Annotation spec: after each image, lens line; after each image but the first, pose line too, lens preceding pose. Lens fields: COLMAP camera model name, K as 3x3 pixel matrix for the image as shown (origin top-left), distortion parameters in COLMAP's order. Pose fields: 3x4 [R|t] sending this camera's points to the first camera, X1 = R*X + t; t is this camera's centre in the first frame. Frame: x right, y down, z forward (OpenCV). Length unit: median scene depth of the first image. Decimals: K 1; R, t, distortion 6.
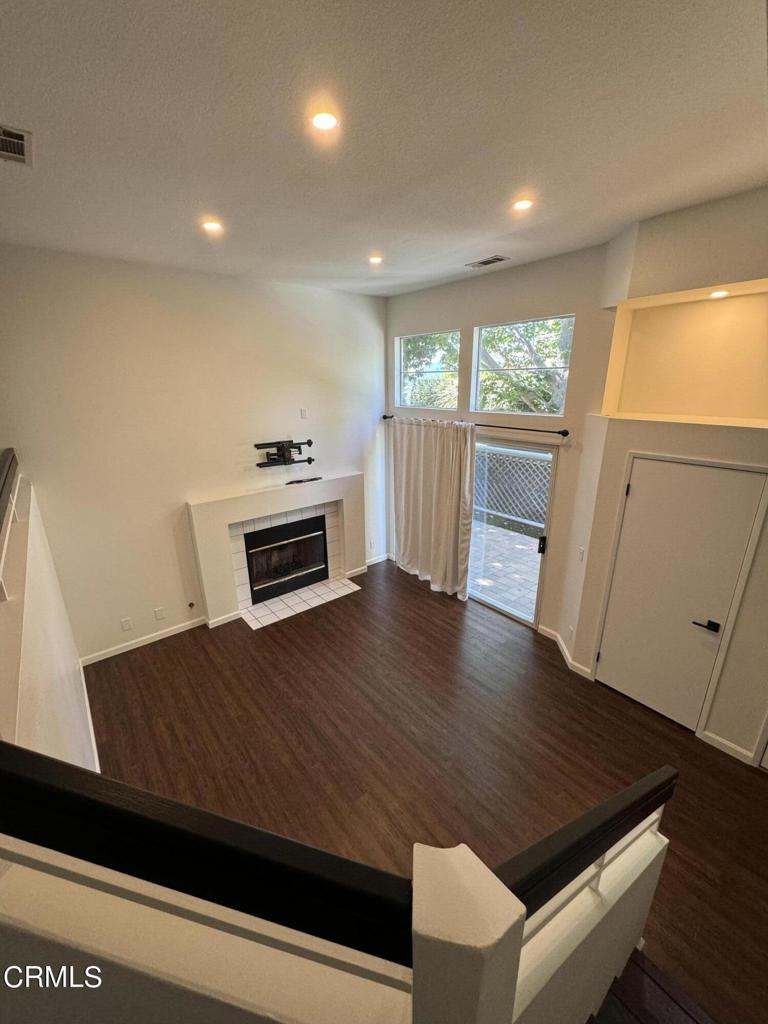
lens RADIAL K [[409.9, 0, 383.5], [0, 409.9, 512.3], [0, 0, 1]] dist [-0.000347, -0.000057]
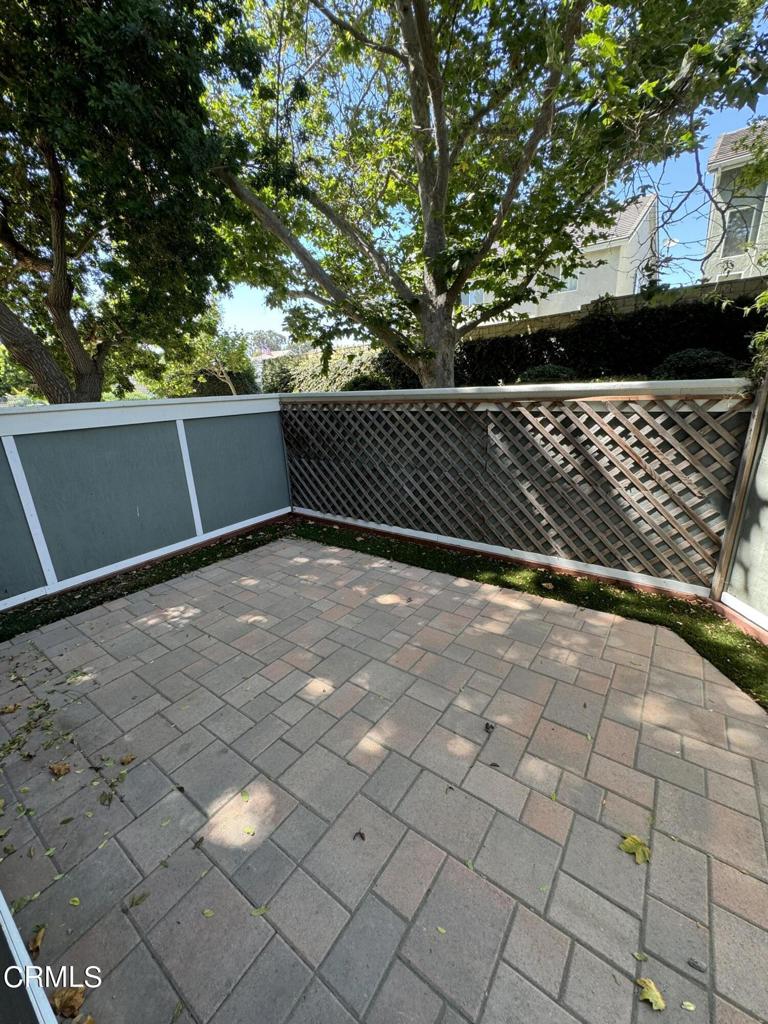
lens RADIAL K [[409.9, 0, 384.2], [0, 409.9, 514.8], [0, 0, 1]] dist [-0.000347, -0.000057]
pose [[0.963769, -0.102387, 0.246304, 0.211423], [0.107286, 0.994207, -0.006516, 0.004600], [-0.244210, 0.032705, 0.969171, 0.518735]]
